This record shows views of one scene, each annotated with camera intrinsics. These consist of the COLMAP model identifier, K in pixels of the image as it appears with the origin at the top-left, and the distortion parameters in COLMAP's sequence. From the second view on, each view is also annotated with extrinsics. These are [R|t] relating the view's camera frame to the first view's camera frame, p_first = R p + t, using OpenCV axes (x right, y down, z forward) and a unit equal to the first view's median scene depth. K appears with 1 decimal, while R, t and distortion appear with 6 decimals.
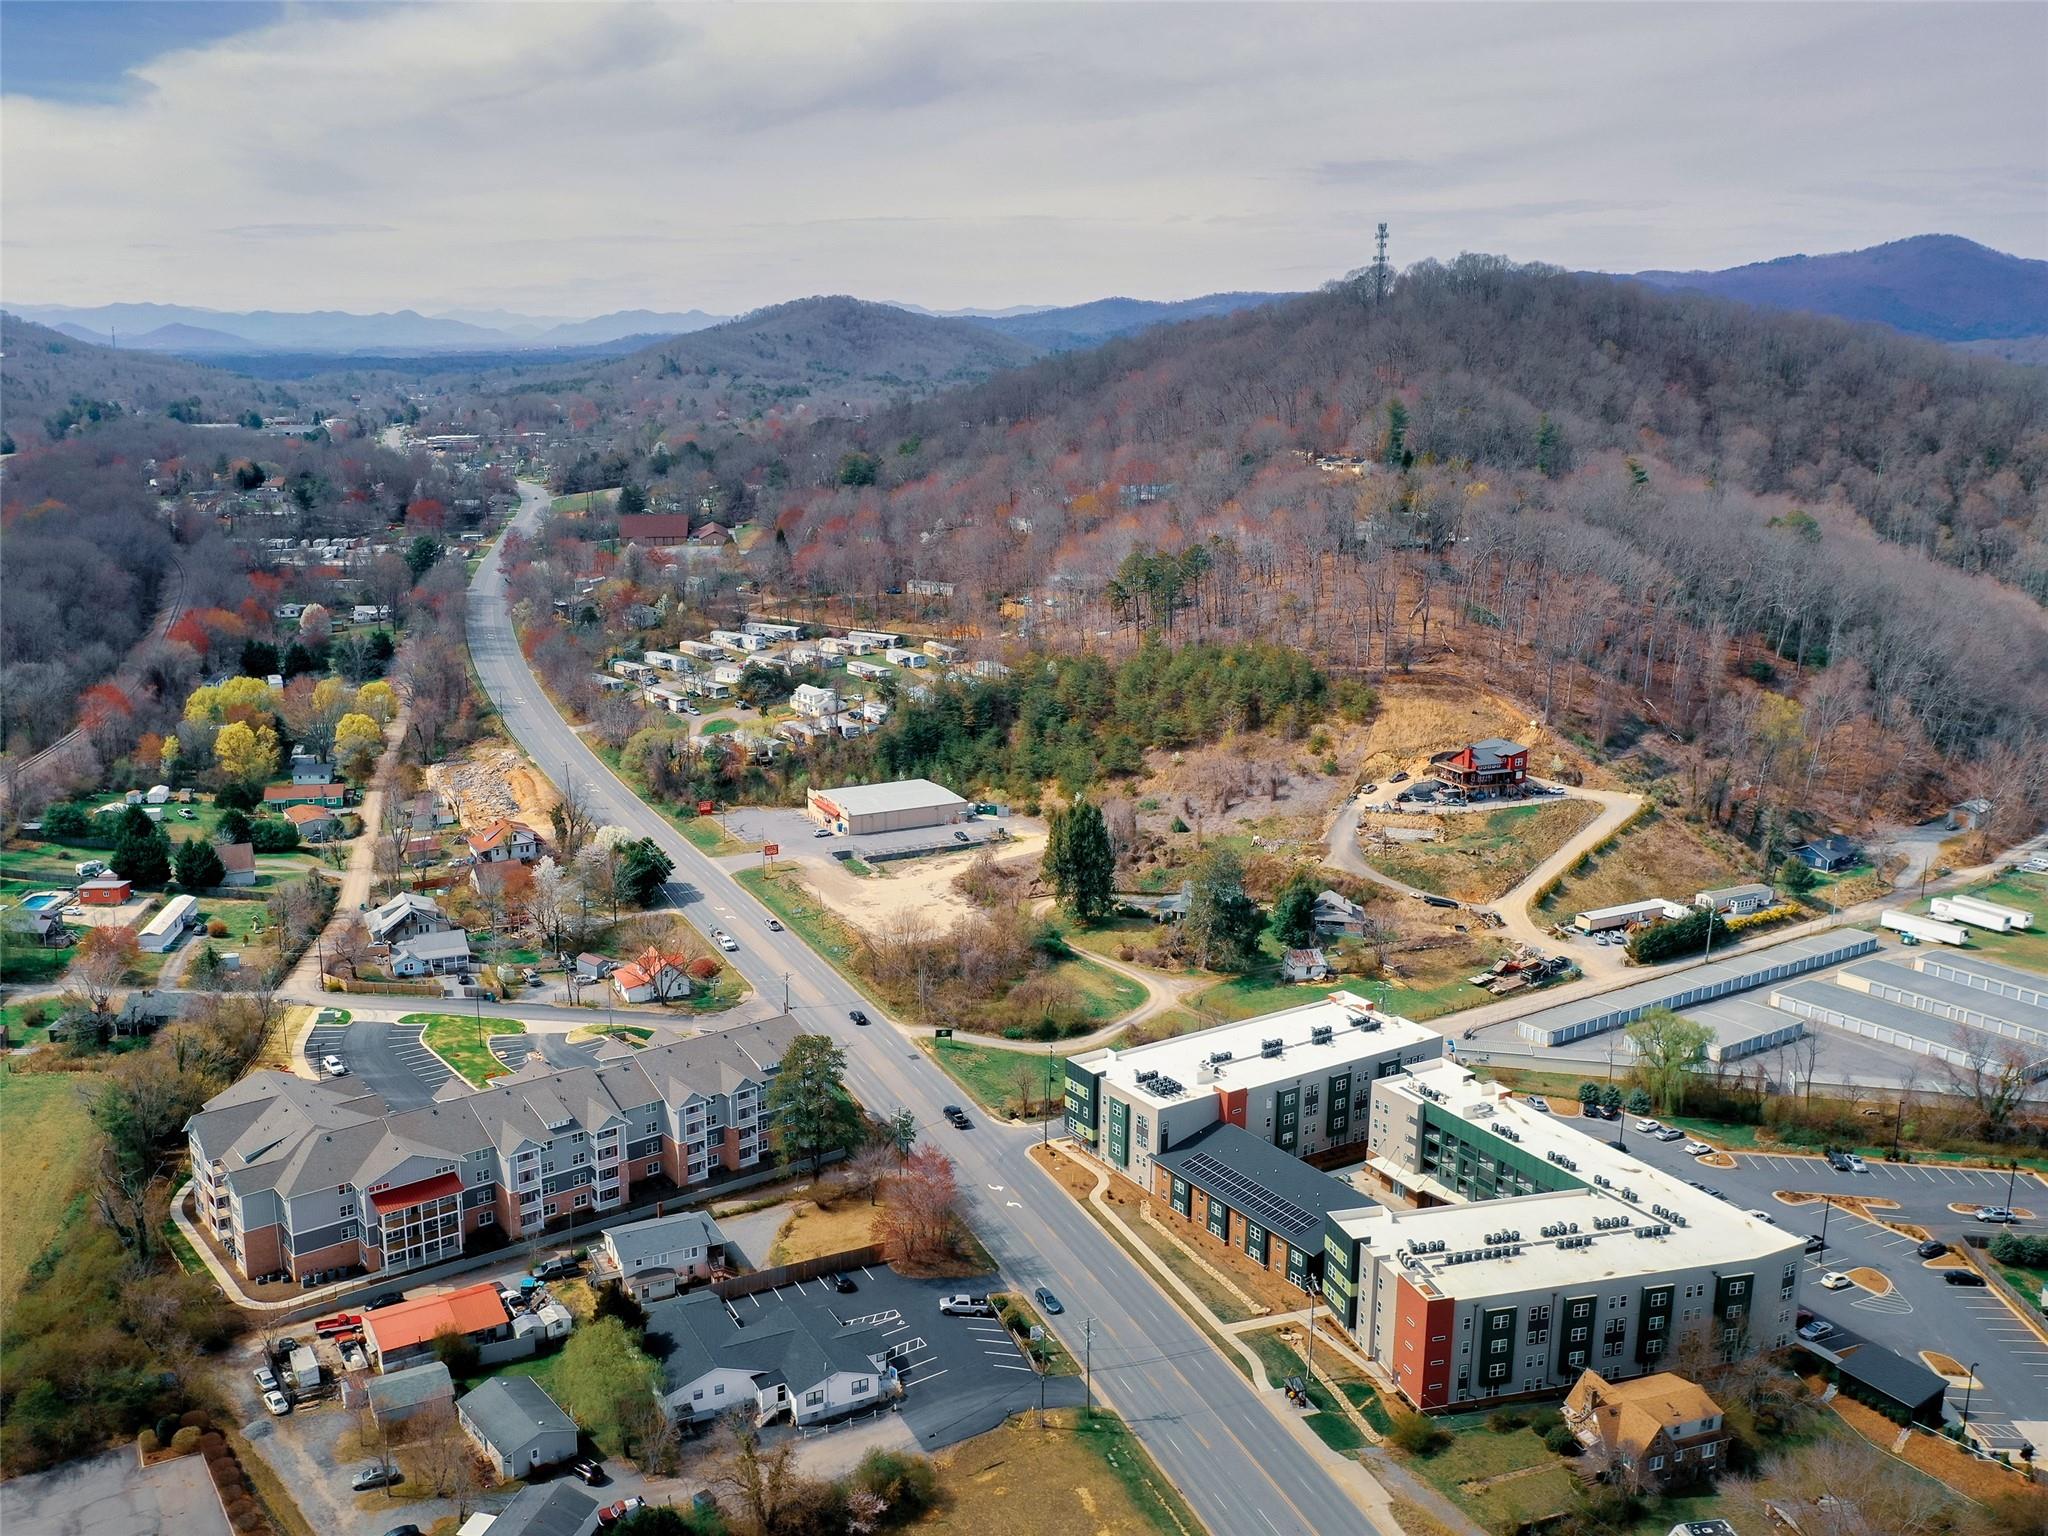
lens RADIAL K [[1797.1, 0, 886.2], [0, 1797.1, 773.6], [0, 0, 1]] dist [-0.002437, -0.000208]
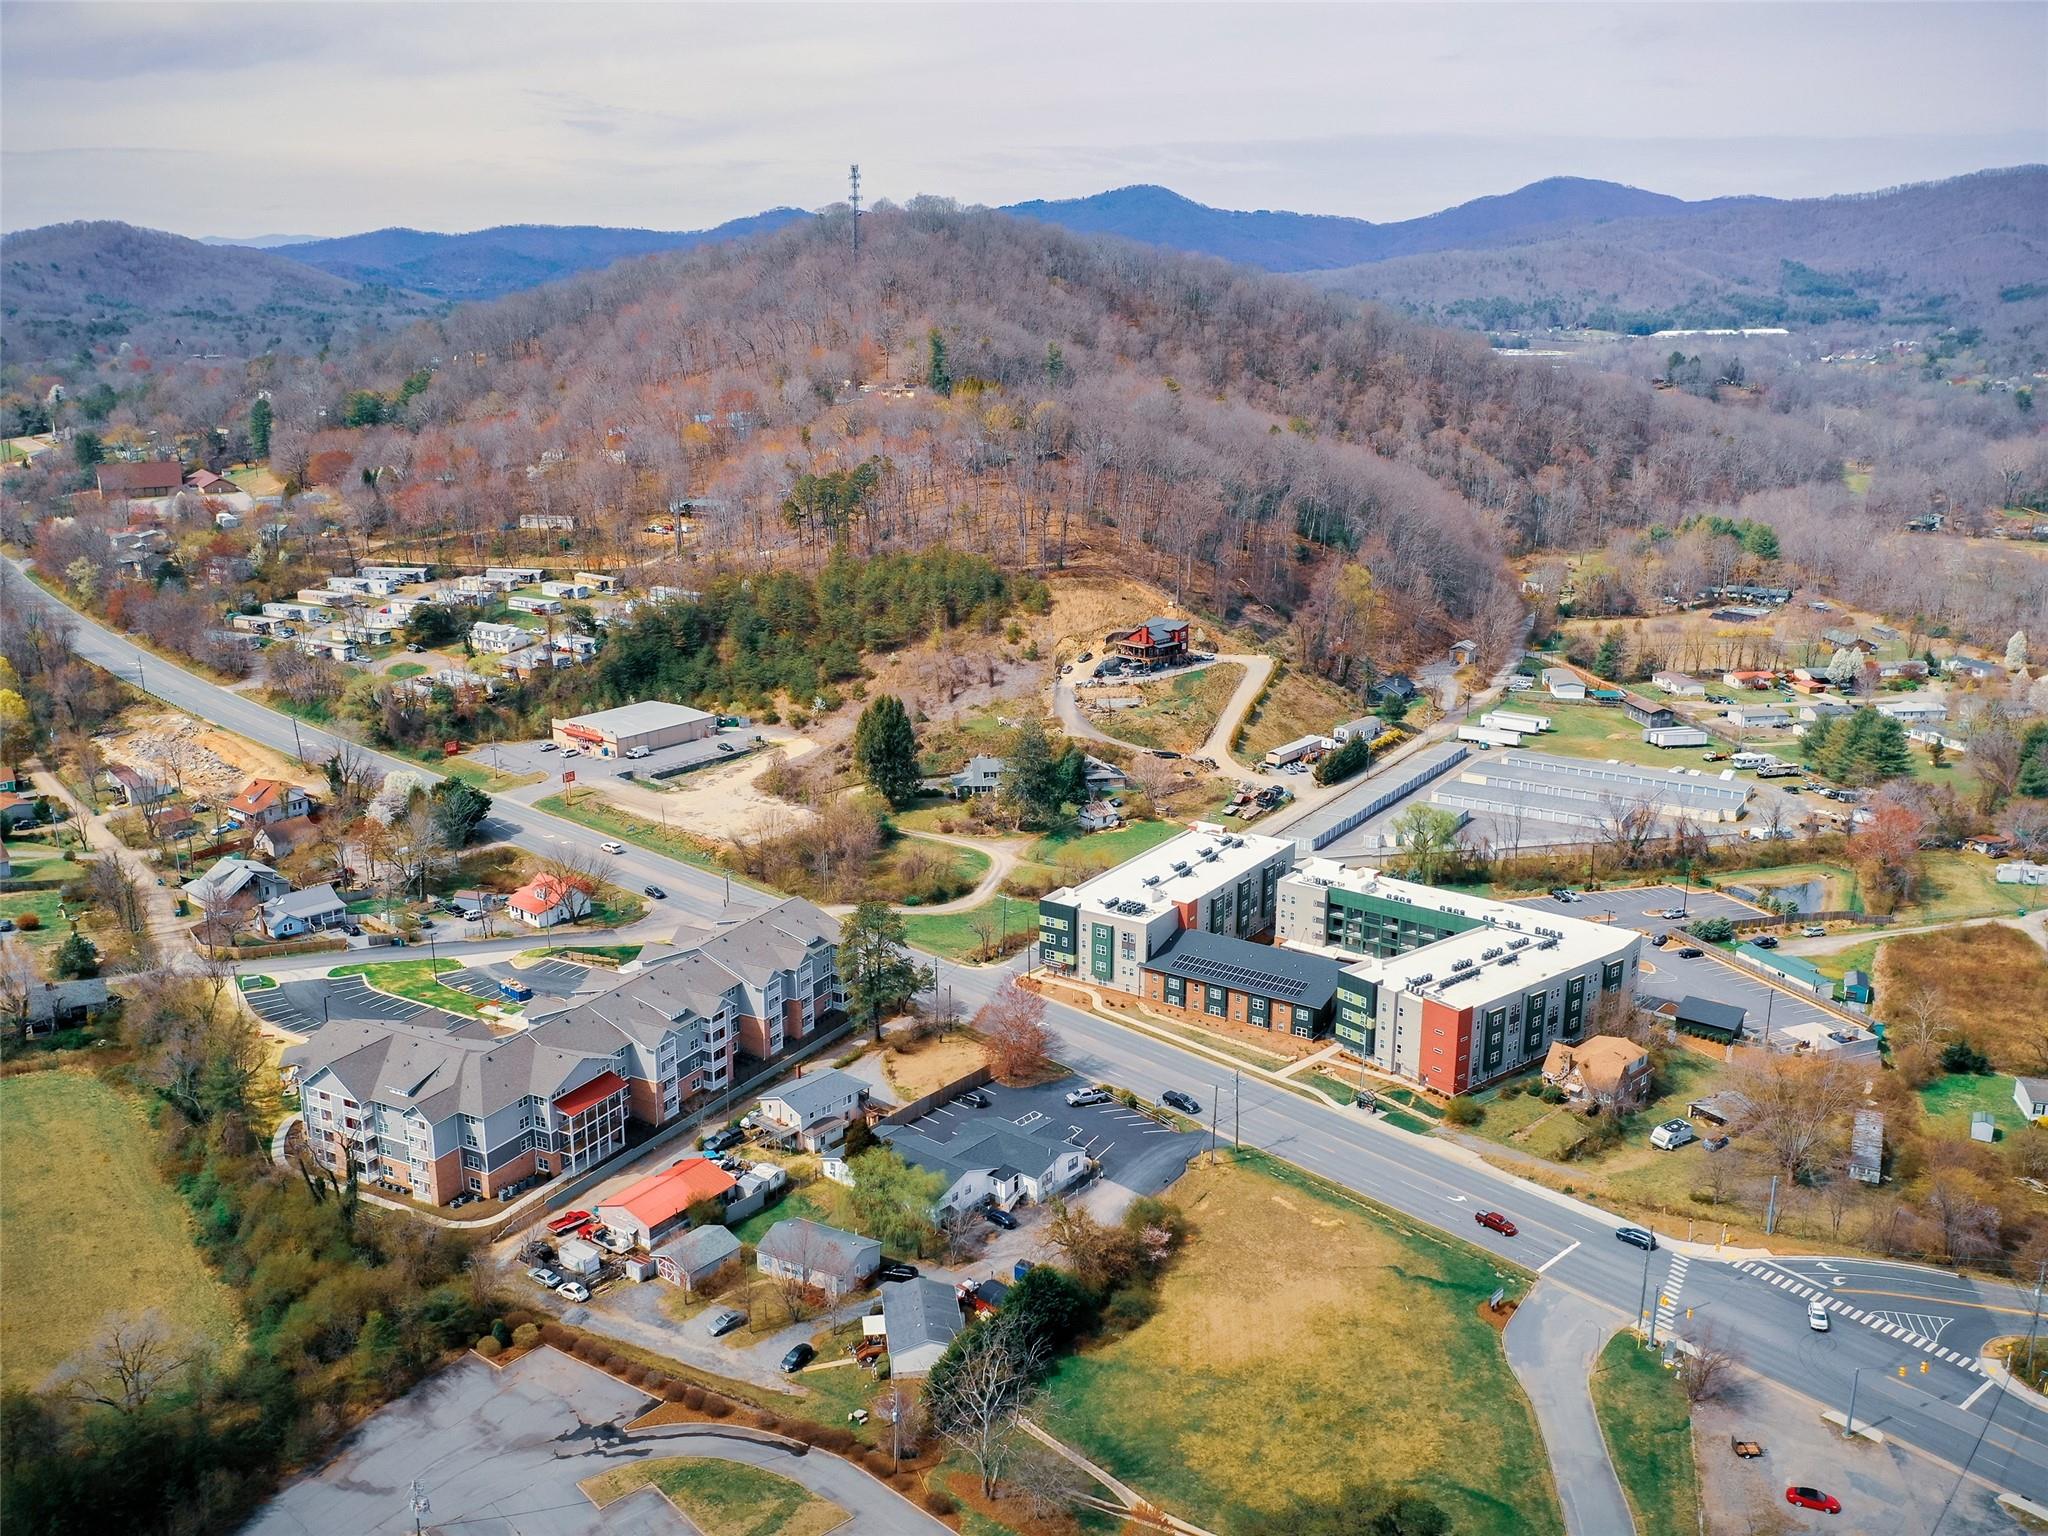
lens RADIAL K [[1799.7, 0, 1002.3], [0, 1799.7, 767.8], [0, 0, 1]] dist [-0.001817, -0.003926]
pose [[0.903058, -0.107775, 0.415778, -0.277749], [0.094791, 0.994148, 0.051813, 0.008326], [-0.418929, -0.007378, 0.907989, -0.029843]]
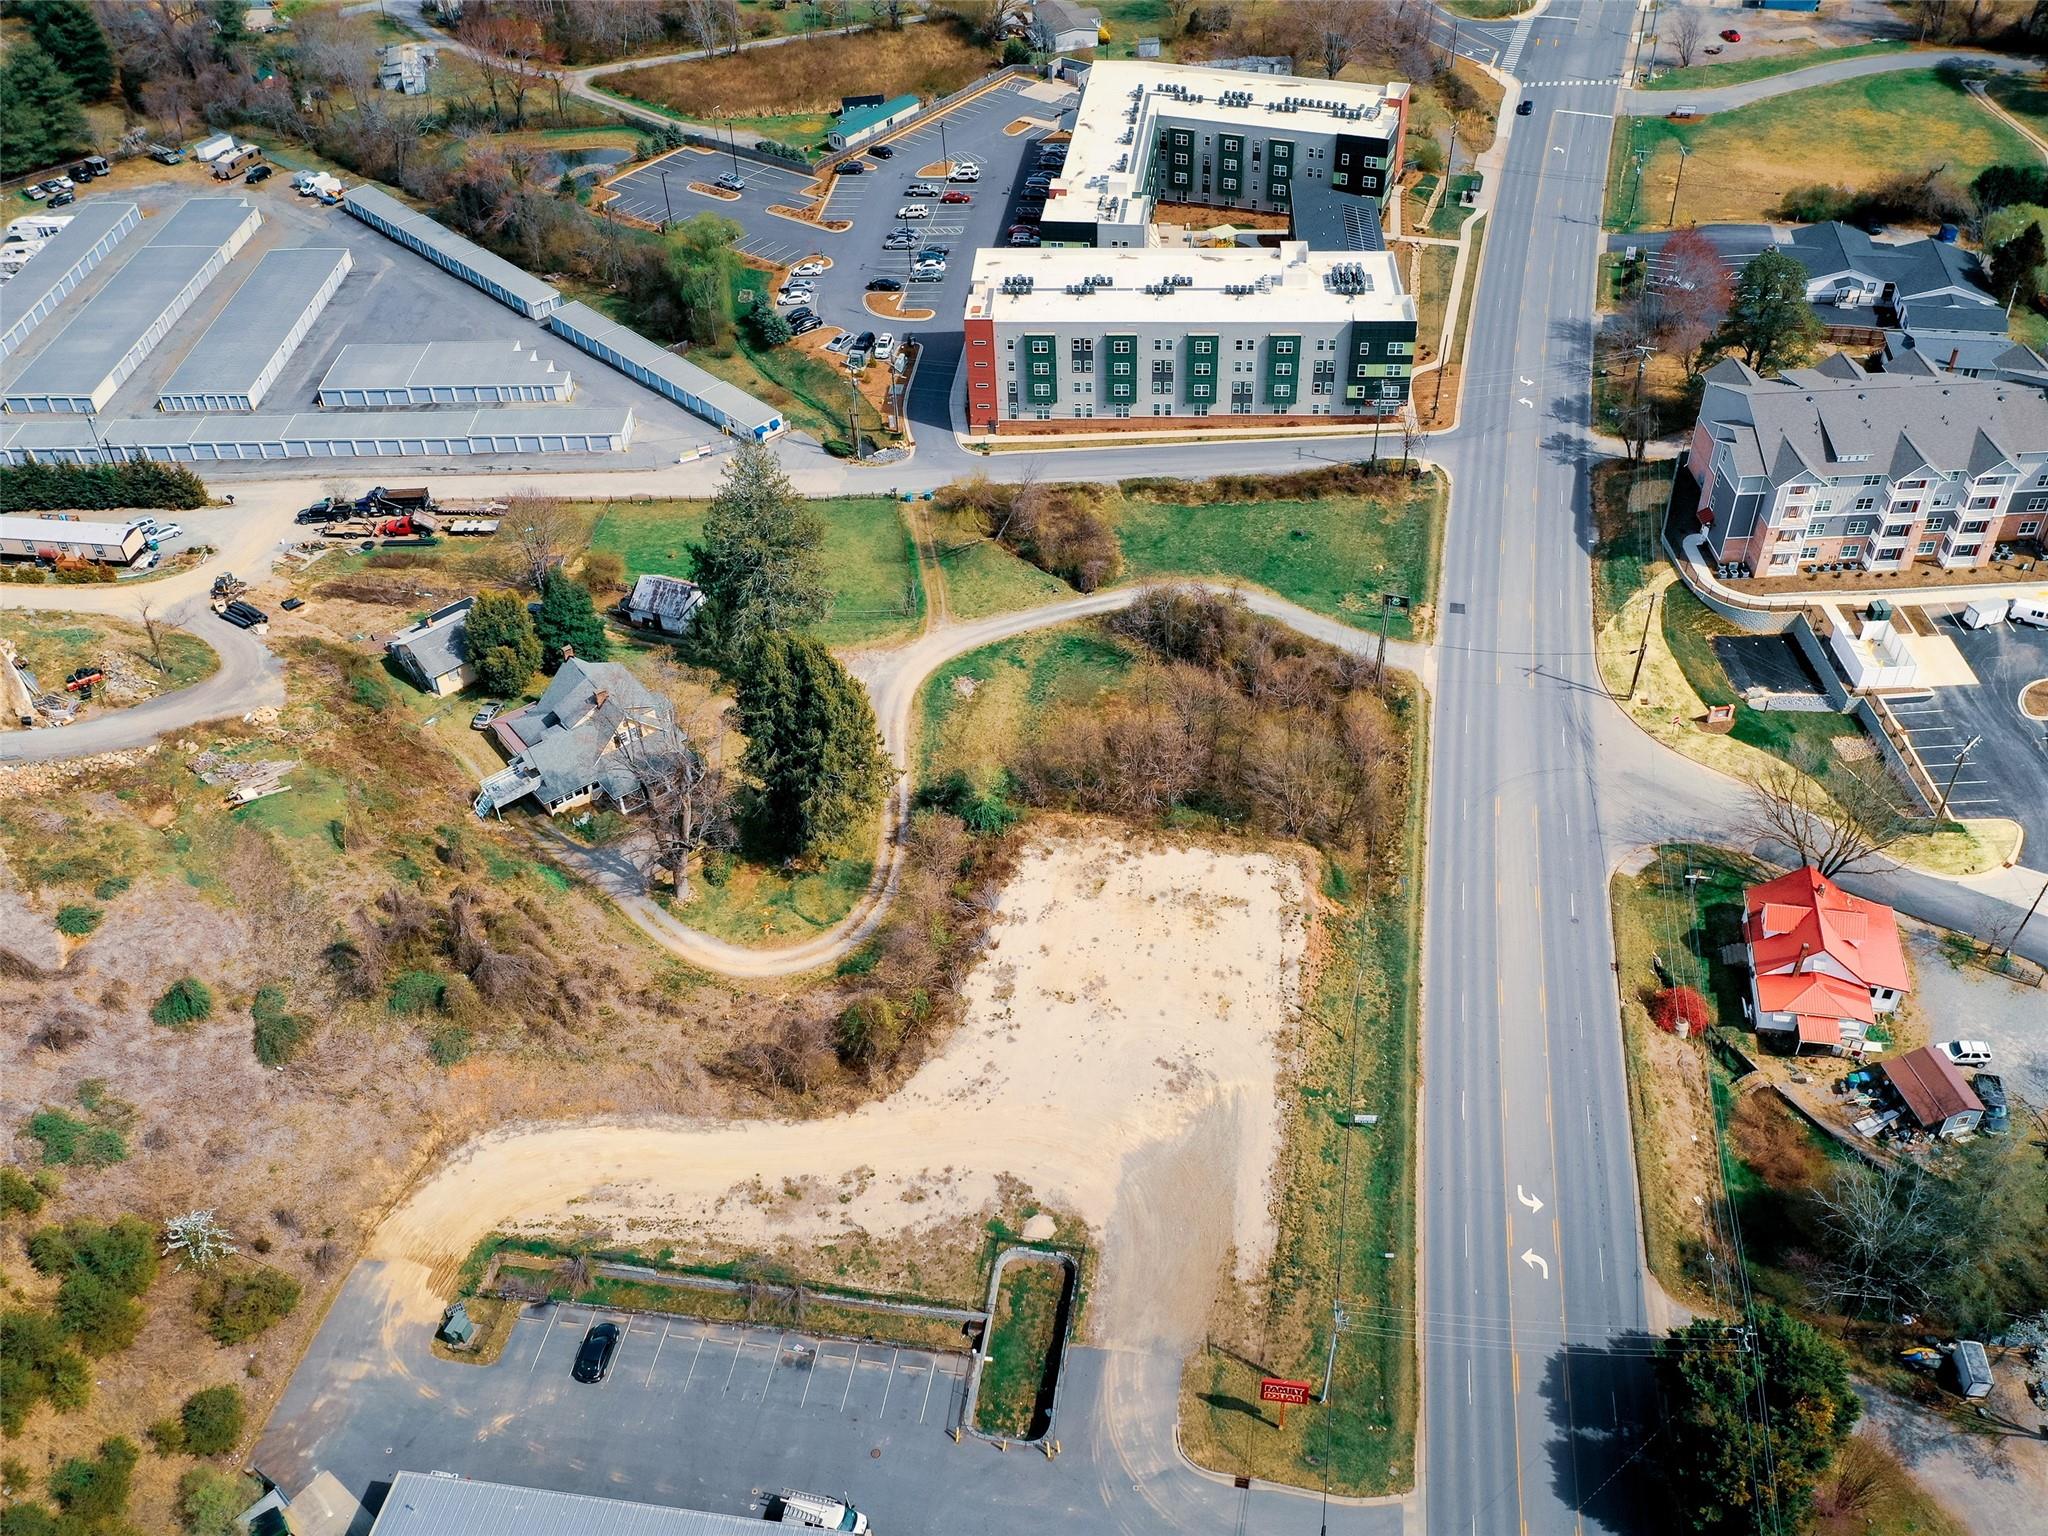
lens RADIAL K [[1829.2, 0, 1057.5], [0, 1829.2, 768.1], [0, 0, 1]] dist [0.004399, -0.008927]
pose [[-0.838066, -0.334852, 0.430720, -0.135110], [0.157215, 0.607772, 0.778394, -0.278246], [-0.522426, 0.720061, -0.456710, 1.136128]]
